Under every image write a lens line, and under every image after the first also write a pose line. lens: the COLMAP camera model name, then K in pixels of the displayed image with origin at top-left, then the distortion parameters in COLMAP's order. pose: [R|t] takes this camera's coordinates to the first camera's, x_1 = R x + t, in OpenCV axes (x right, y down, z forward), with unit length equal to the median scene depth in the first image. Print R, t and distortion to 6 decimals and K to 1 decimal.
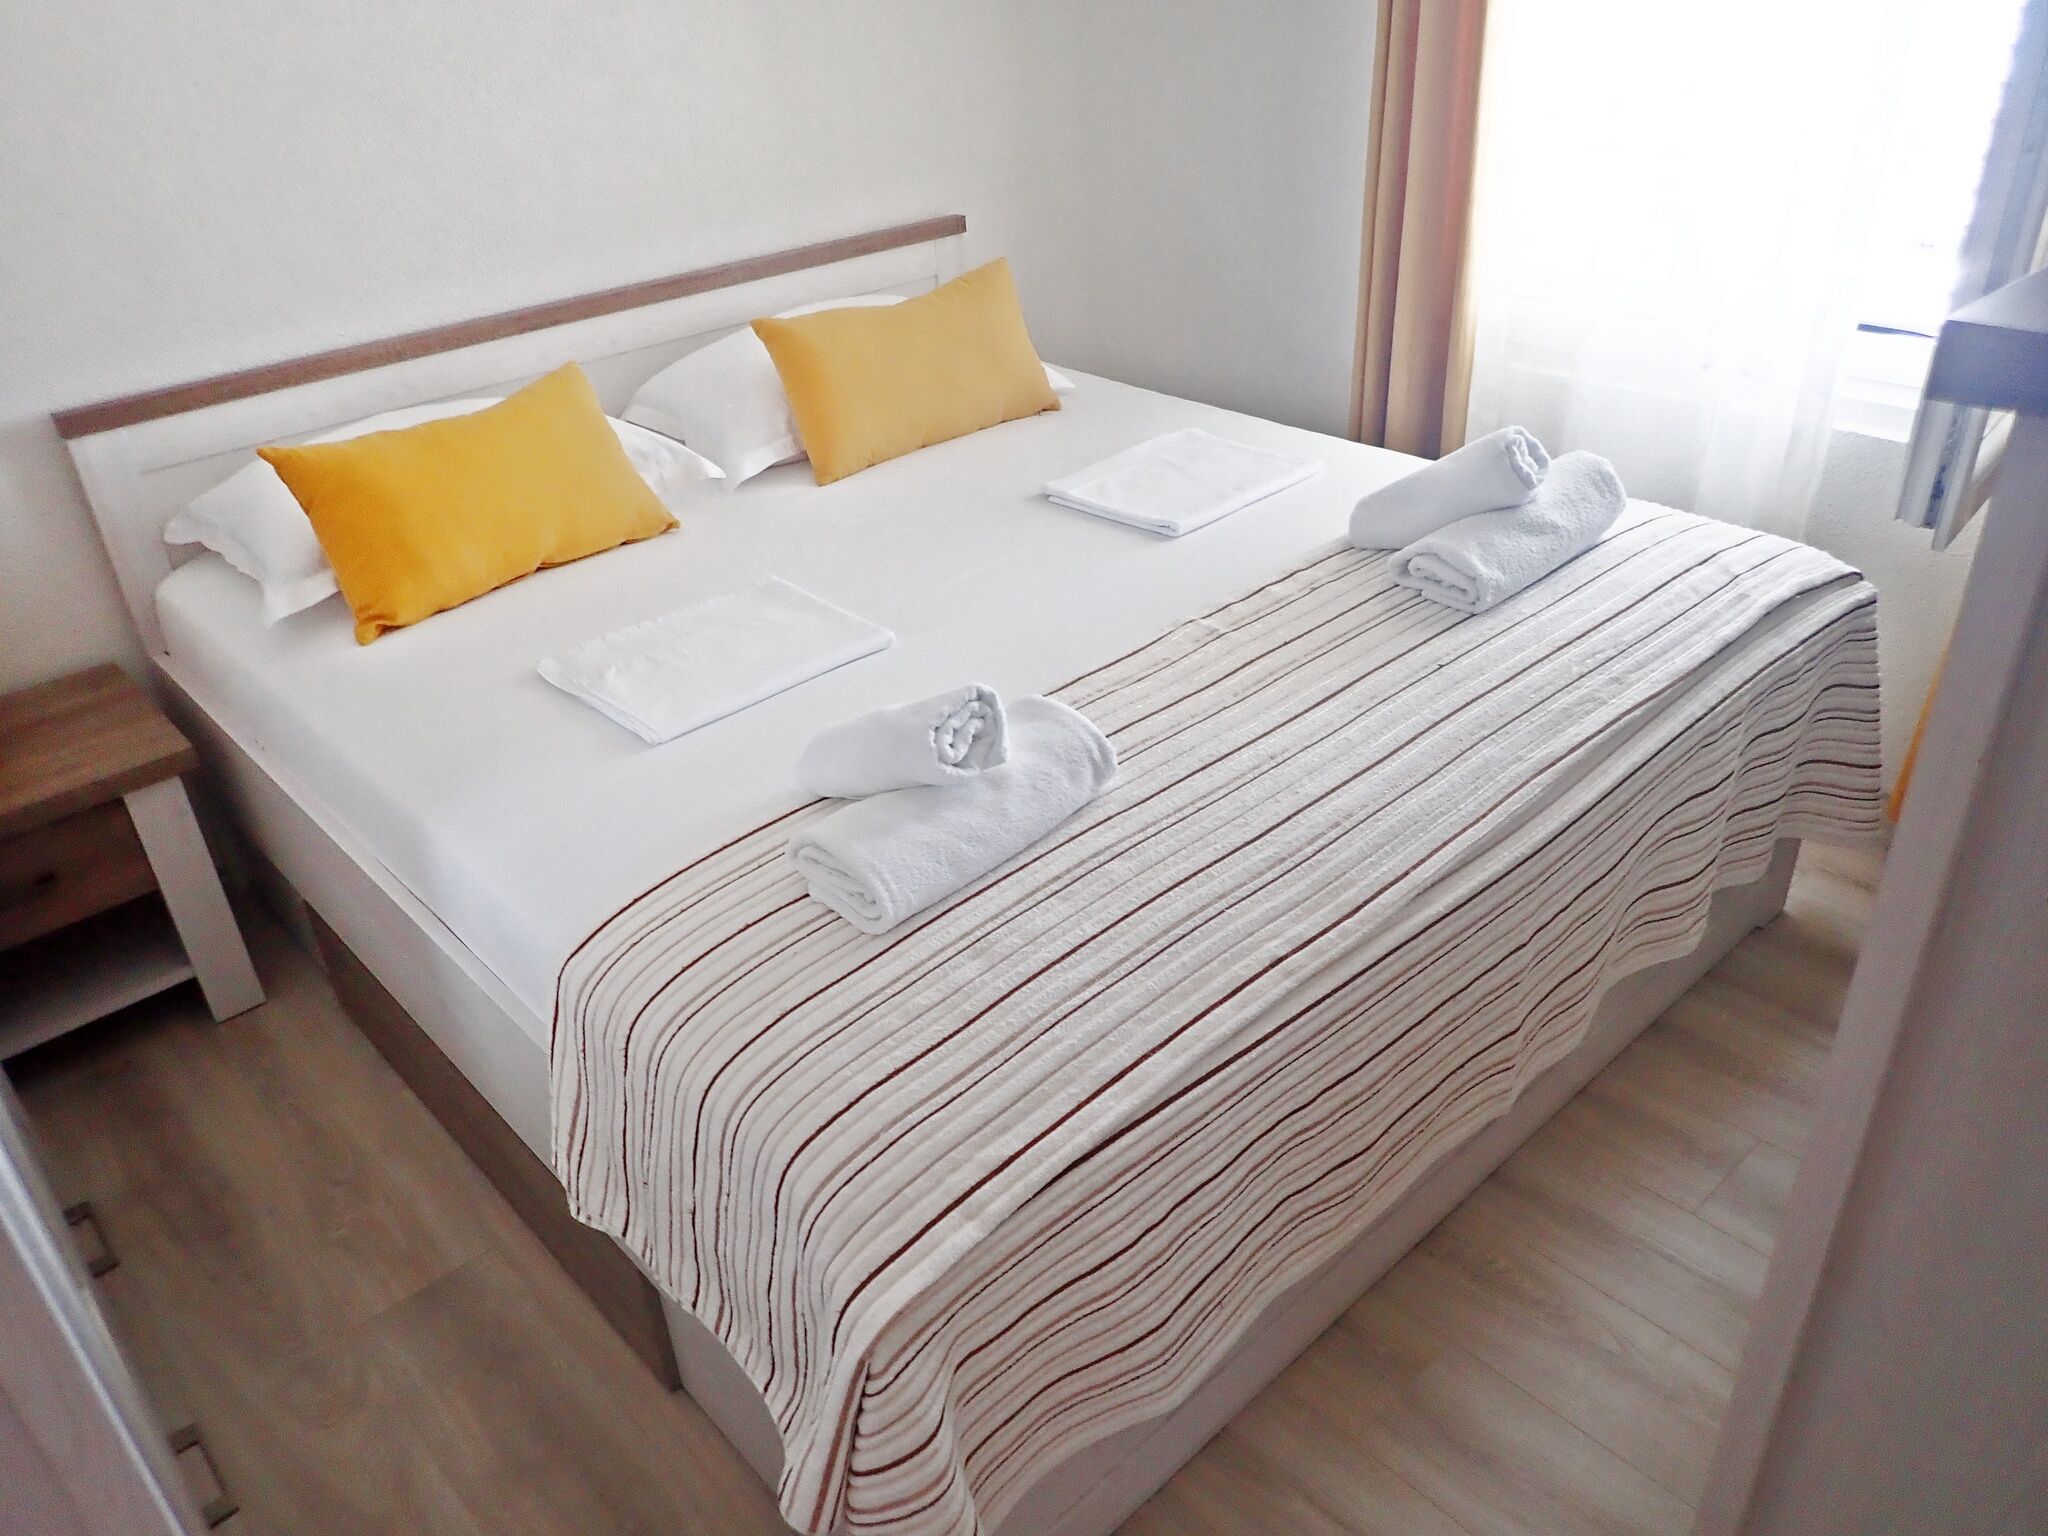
lens RADIAL K [[1505.1, 0, 1024.2], [0, 1505.1, 764.3], [0, 0, 1]] dist [-0.007324, -0.005610]
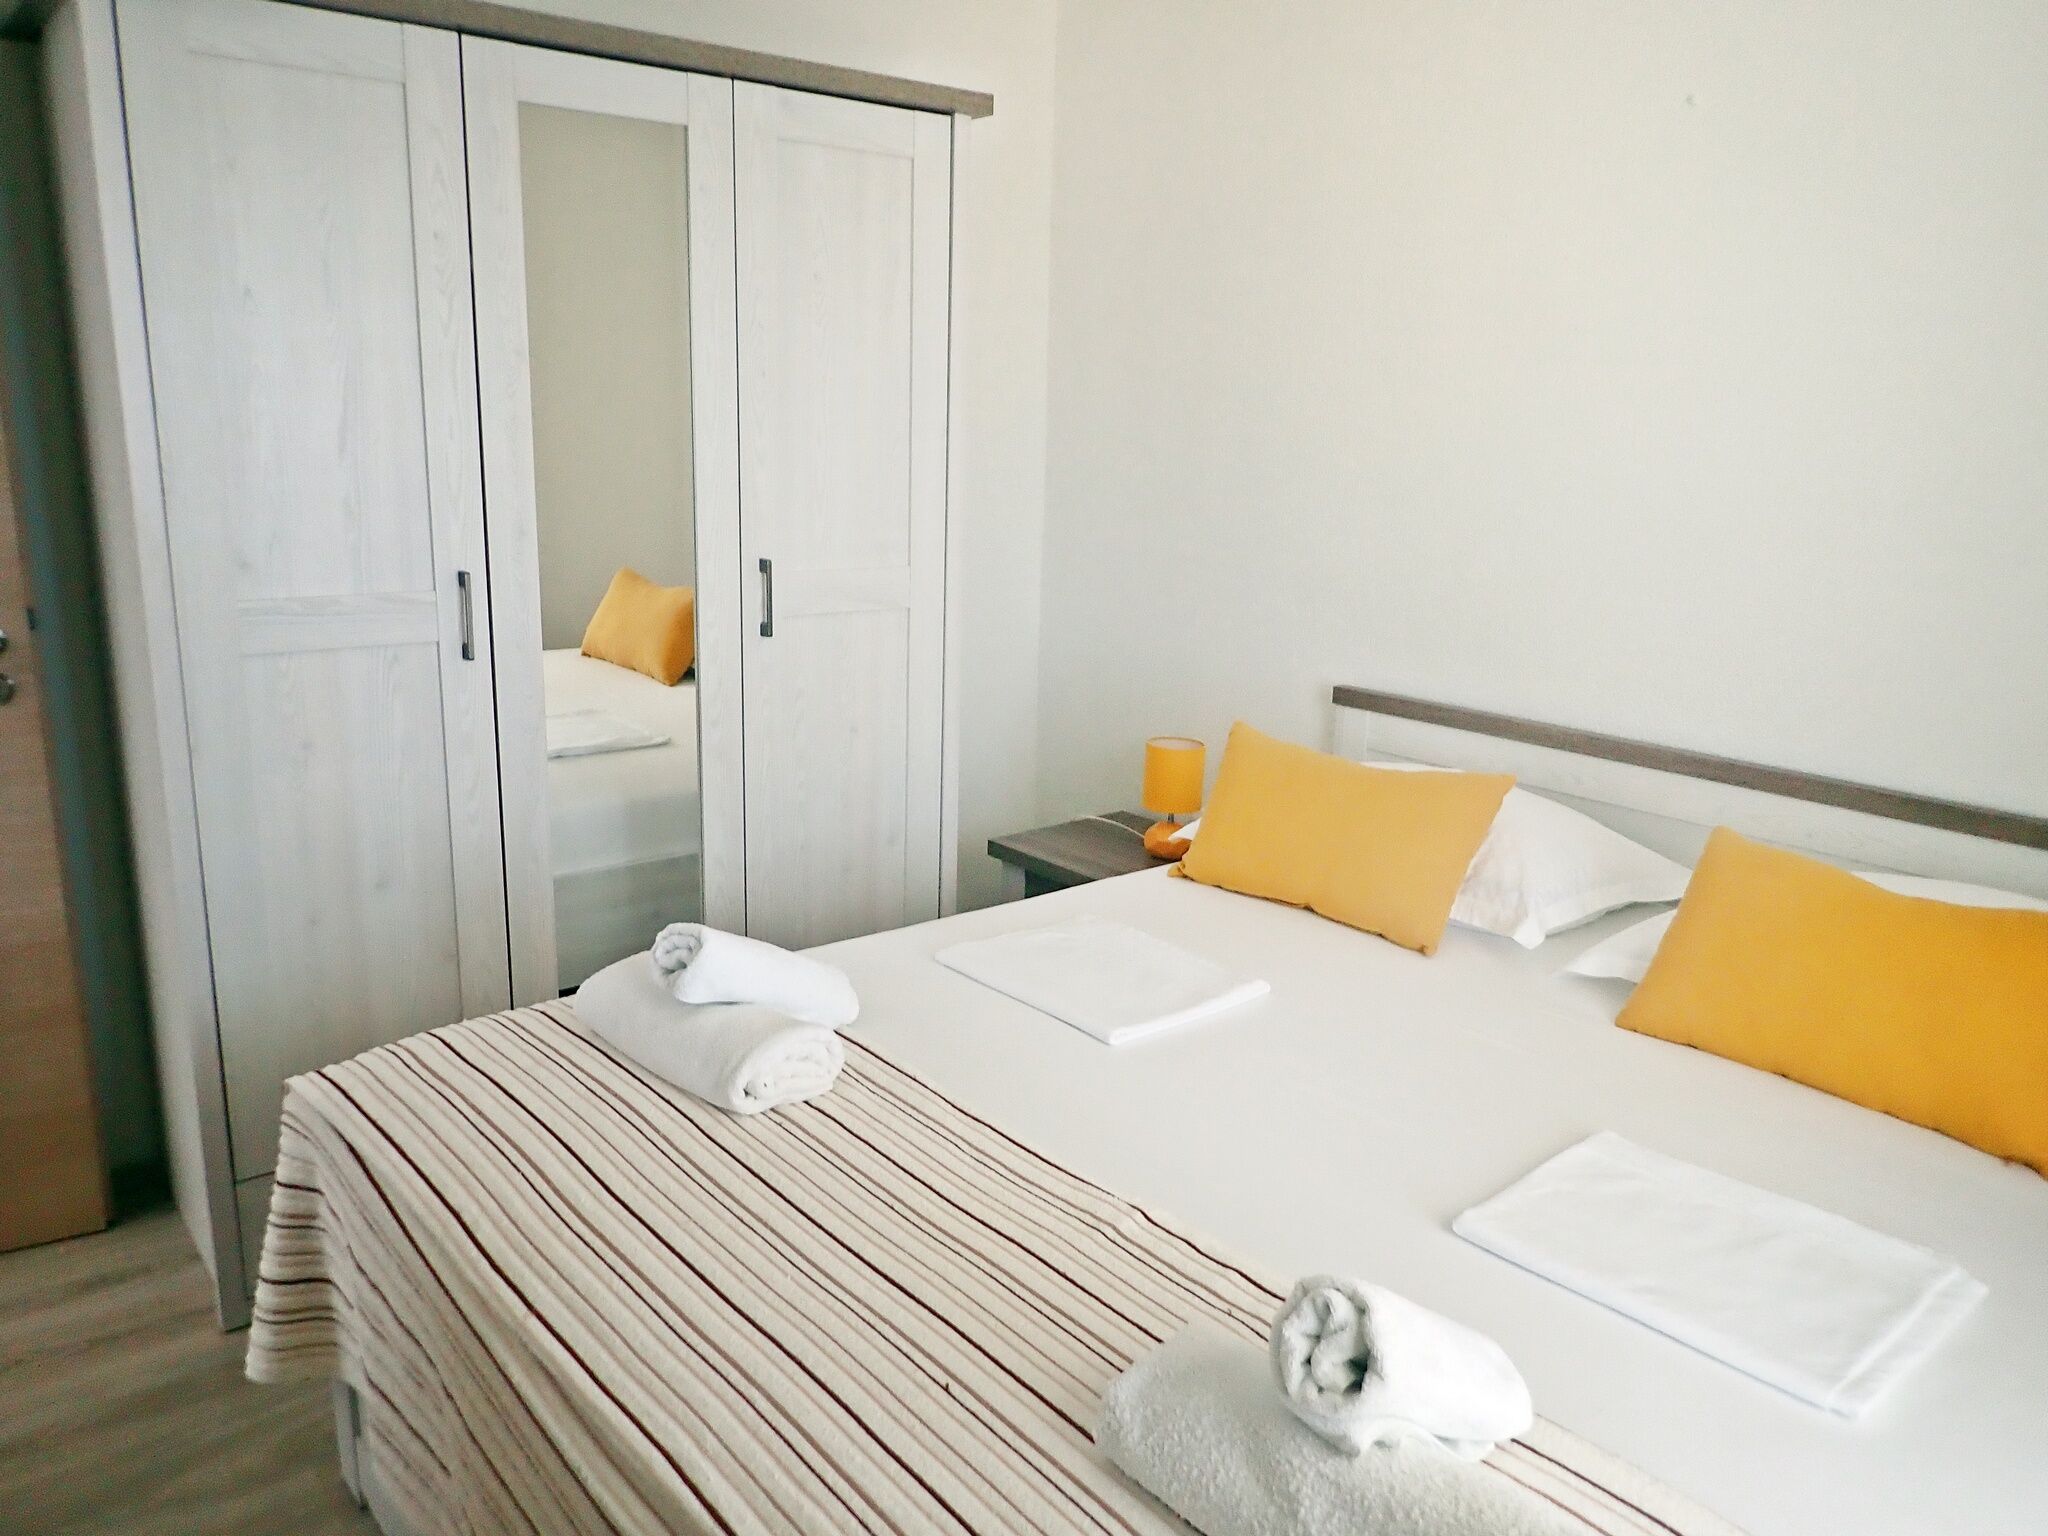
lens RADIAL K [[1505.1, 0, 1024.2], [0, 1505.1, 764.3], [0, 0, 1]] dist [-0.007324, -0.005610]
pose [[-0.067957, 0.274236, -0.959258, 0.594829], [-0.519158, 0.811333, 0.268726, -0.344870], [0.851972, 0.516269, 0.087237, 0.603455]]
